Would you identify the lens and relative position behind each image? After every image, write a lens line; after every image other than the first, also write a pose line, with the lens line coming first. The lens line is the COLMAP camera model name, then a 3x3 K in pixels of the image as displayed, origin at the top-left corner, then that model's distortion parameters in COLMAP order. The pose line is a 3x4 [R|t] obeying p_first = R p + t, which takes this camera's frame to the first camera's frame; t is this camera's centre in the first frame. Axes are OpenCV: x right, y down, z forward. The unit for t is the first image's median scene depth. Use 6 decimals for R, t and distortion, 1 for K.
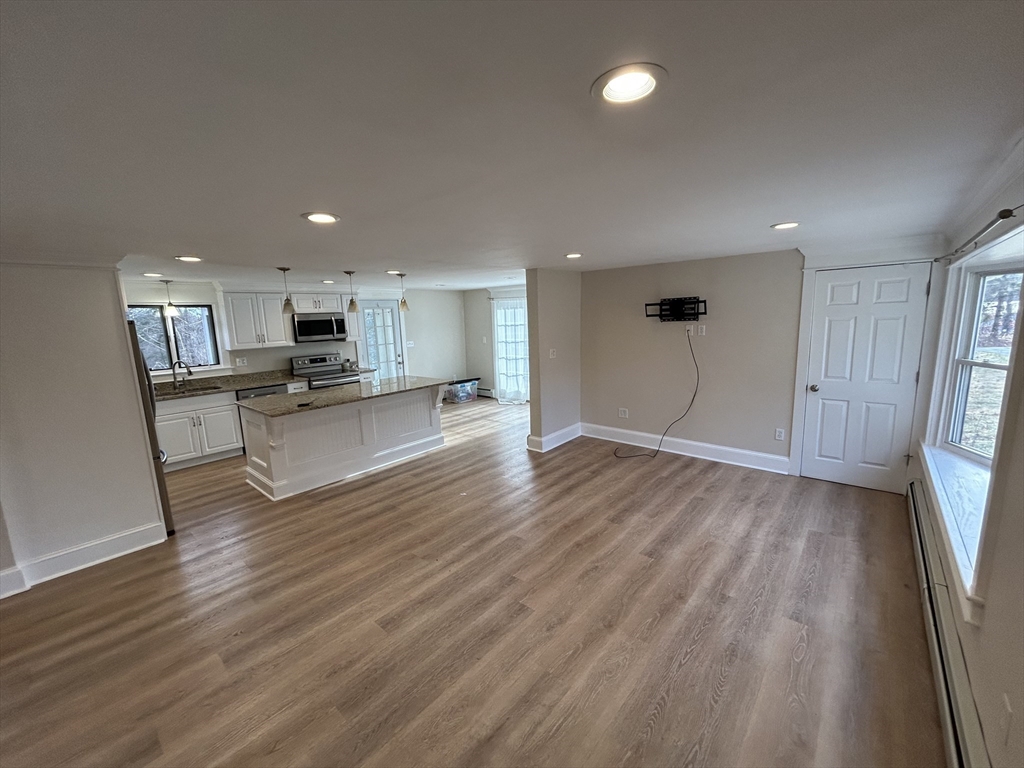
lens RADIAL K [[412.5, 0, 511.6], [0, 412.5, 383.2], [0, 0, 1]] dist [-0.001428, 0.000371]
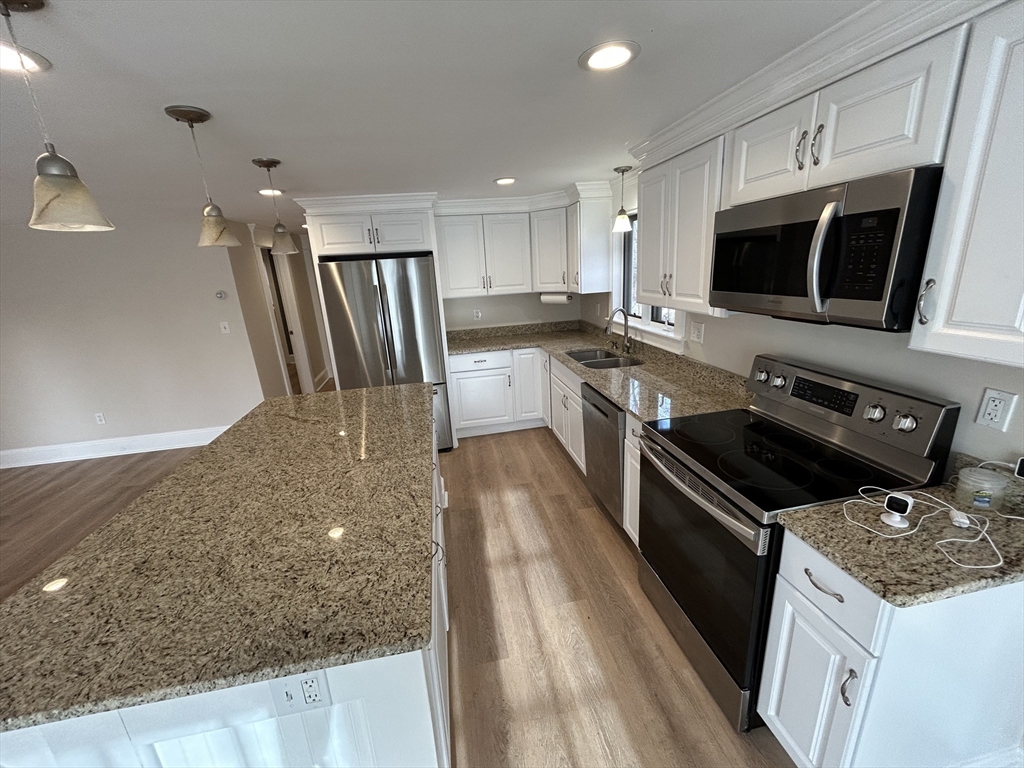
lens RADIAL K [[412.5, 0, 511.6], [0, 412.5, 383.2], [0, 0, 1]] dist [-0.001428, 0.000371]
pose [[-0.618418, 0.285624, -0.732105, -0.227122], [-0.046263, 0.916762, 0.396745, -0.192749], [0.784487, 0.279223, -0.553728, 1.270464]]
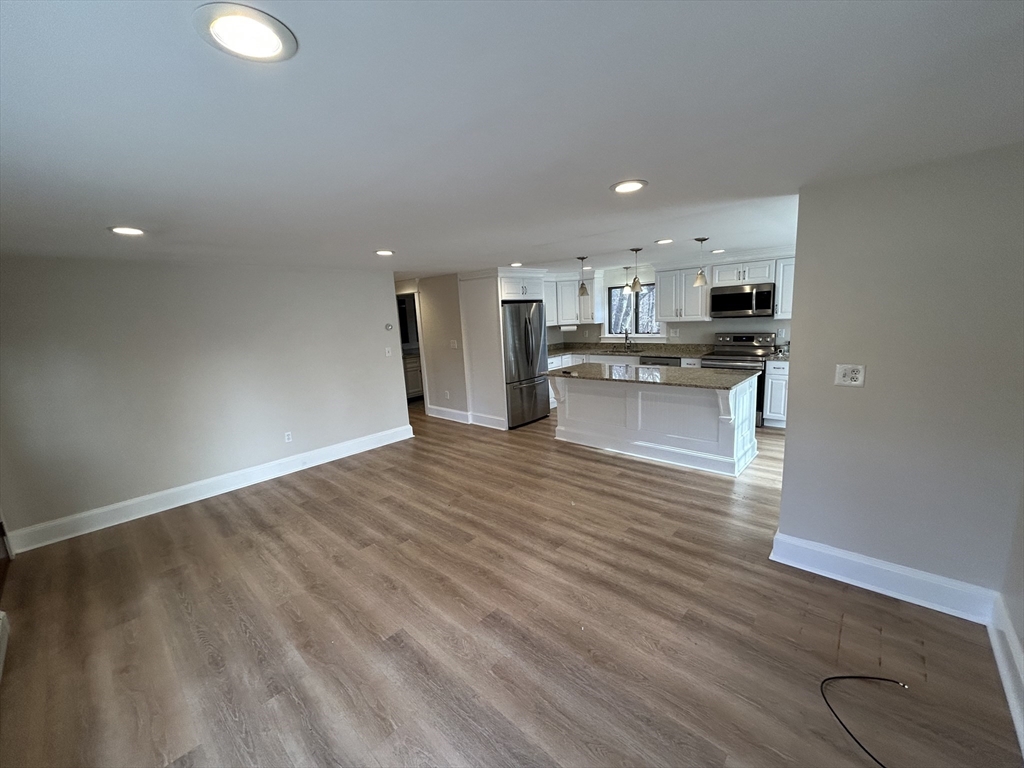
lens RADIAL K [[412.5, 0, 511.6], [0, 412.5, 383.2], [0, 0, 1]] dist [-0.001428, 0.000371]
pose [[-0.024898, 0.205348, -0.978372, 0.551453], [-0.107096, 0.972496, 0.206840, -0.118780], [0.993937, 0.109930, -0.002221, 0.665718]]
